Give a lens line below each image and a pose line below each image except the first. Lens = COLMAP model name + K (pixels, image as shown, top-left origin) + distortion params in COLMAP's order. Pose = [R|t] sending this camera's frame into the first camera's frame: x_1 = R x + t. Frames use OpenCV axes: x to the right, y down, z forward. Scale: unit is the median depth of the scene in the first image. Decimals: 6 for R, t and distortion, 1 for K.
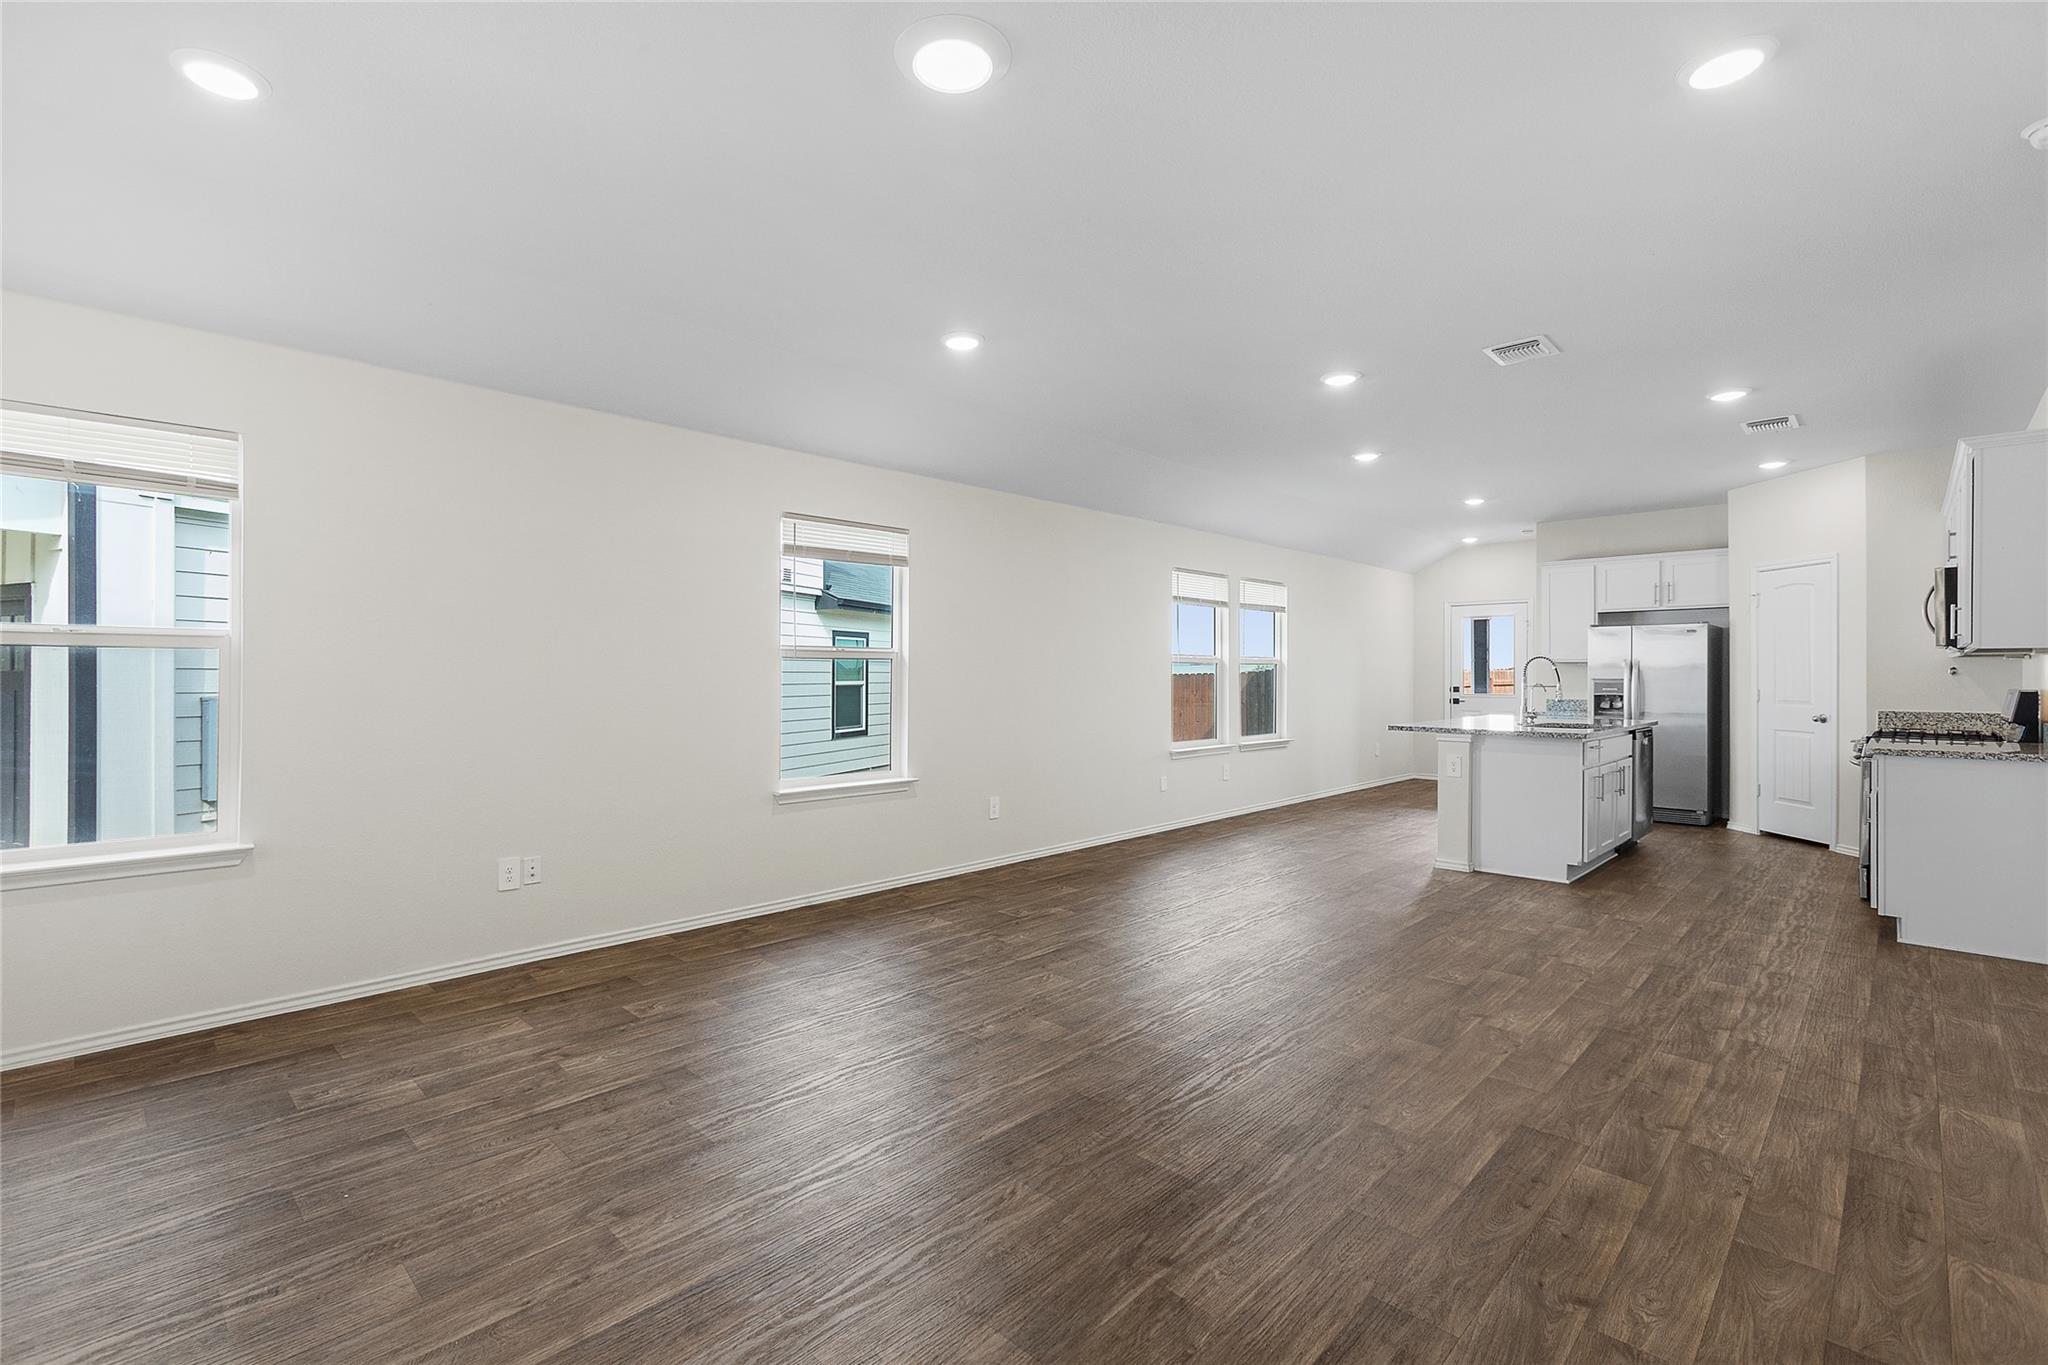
lens RADIAL K [[937.3, 0, 1026.2], [0, 937.3, 678.4], [0, 0, 1]] dist [0.003066, 0.001164]
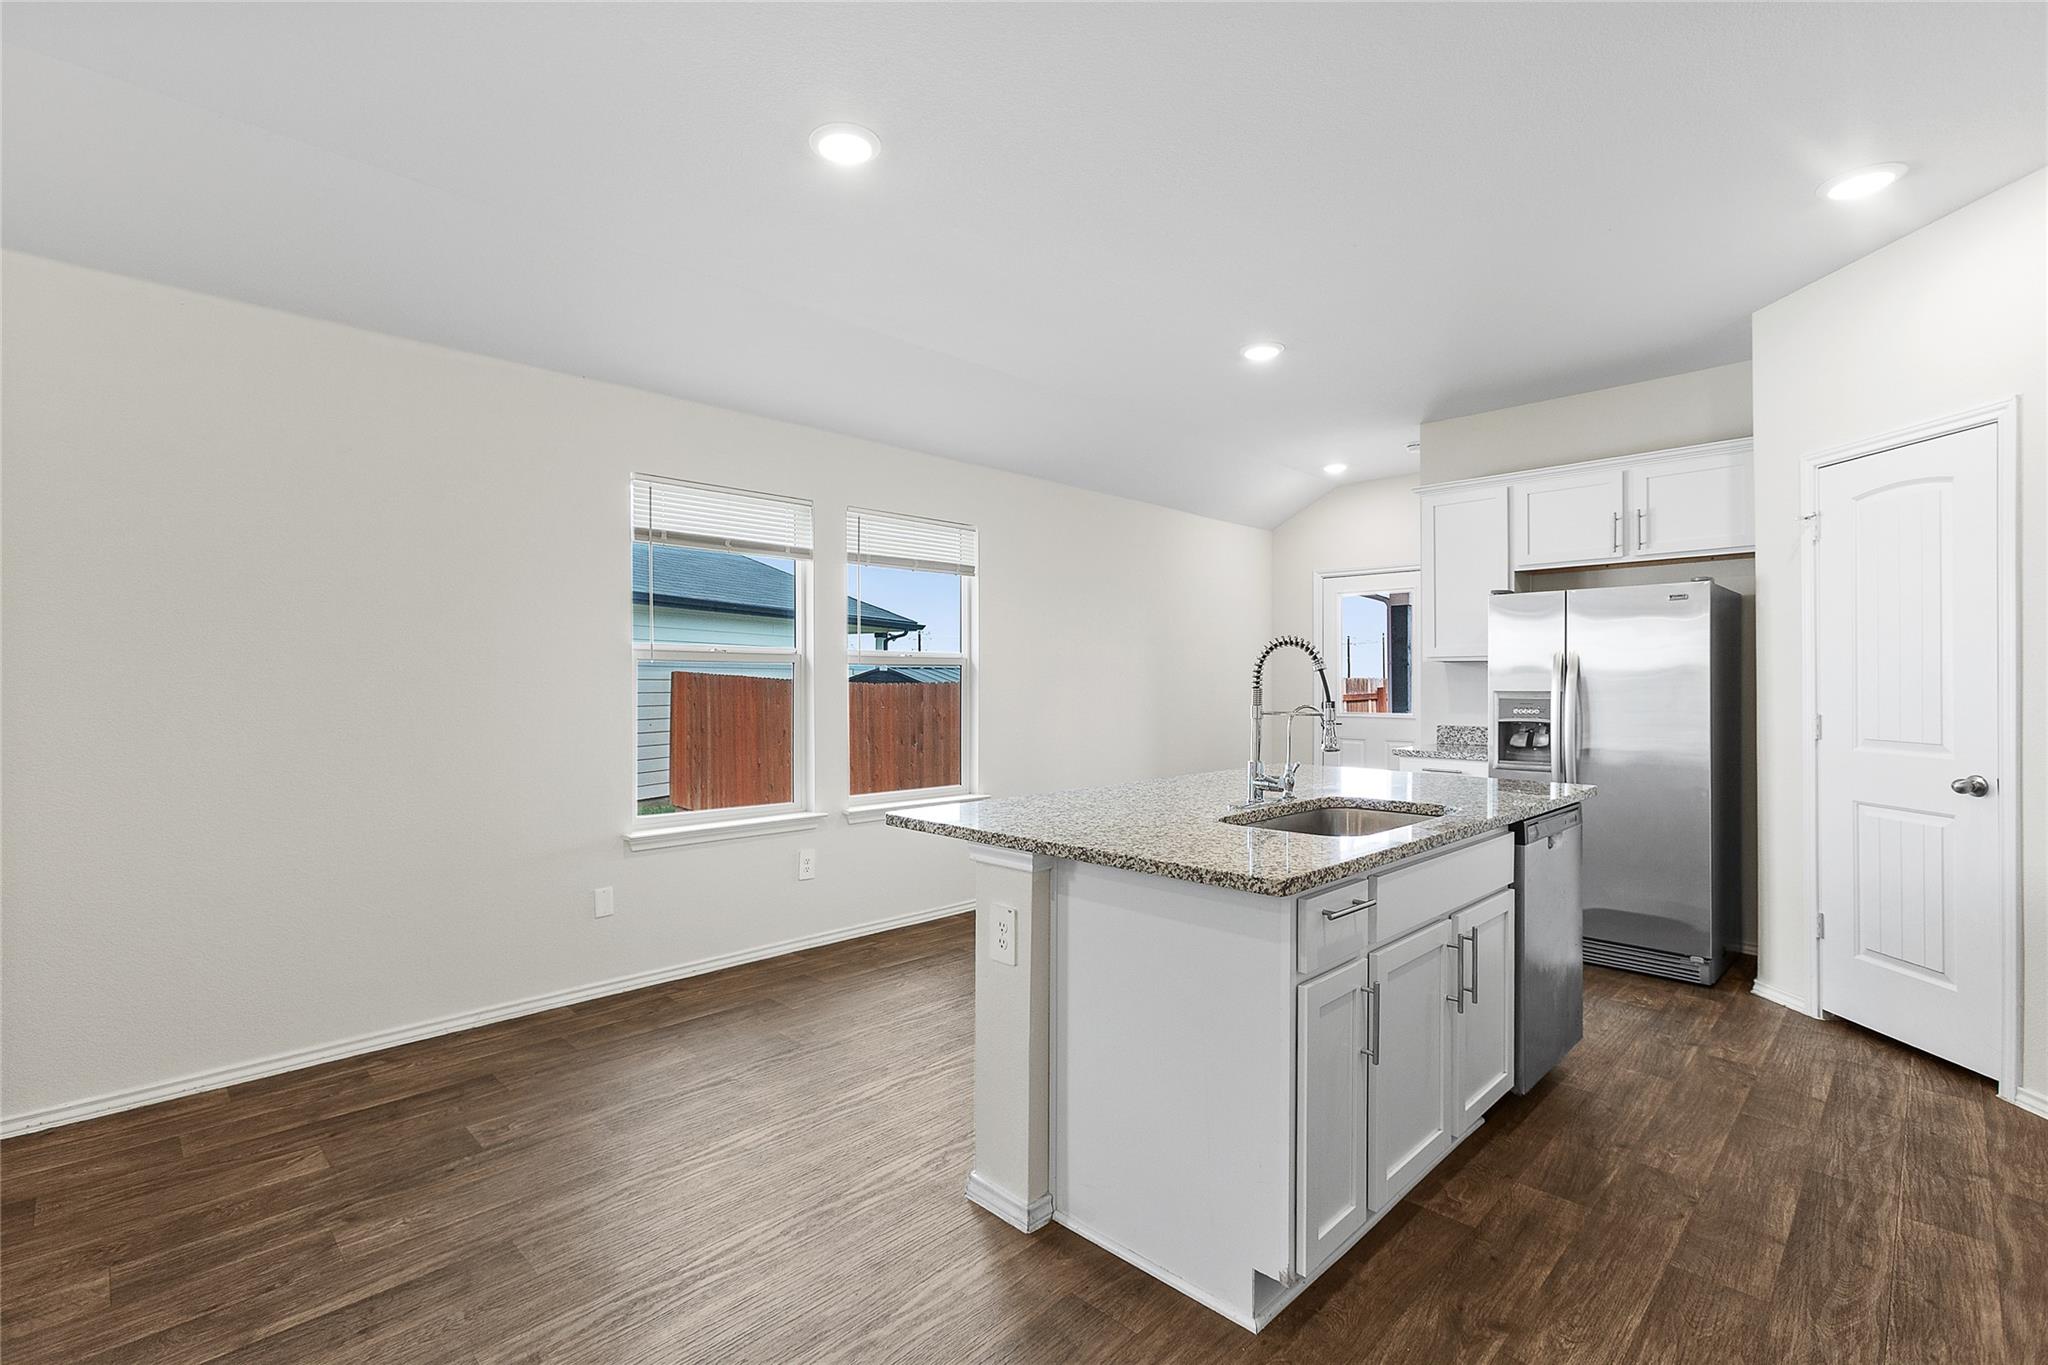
lens RADIAL K [[937.3, 0, 1020.6], [0, 937.3, 679.0], [0, 0, 1]] dist [0.003066, 0.001164]
pose [[0.999807, 0.000312, -0.019634, 0.346761], [-0.000457, 0.999973, -0.007373, -0.002584], [0.019632, 0.007381, 0.999780, 0.465298]]
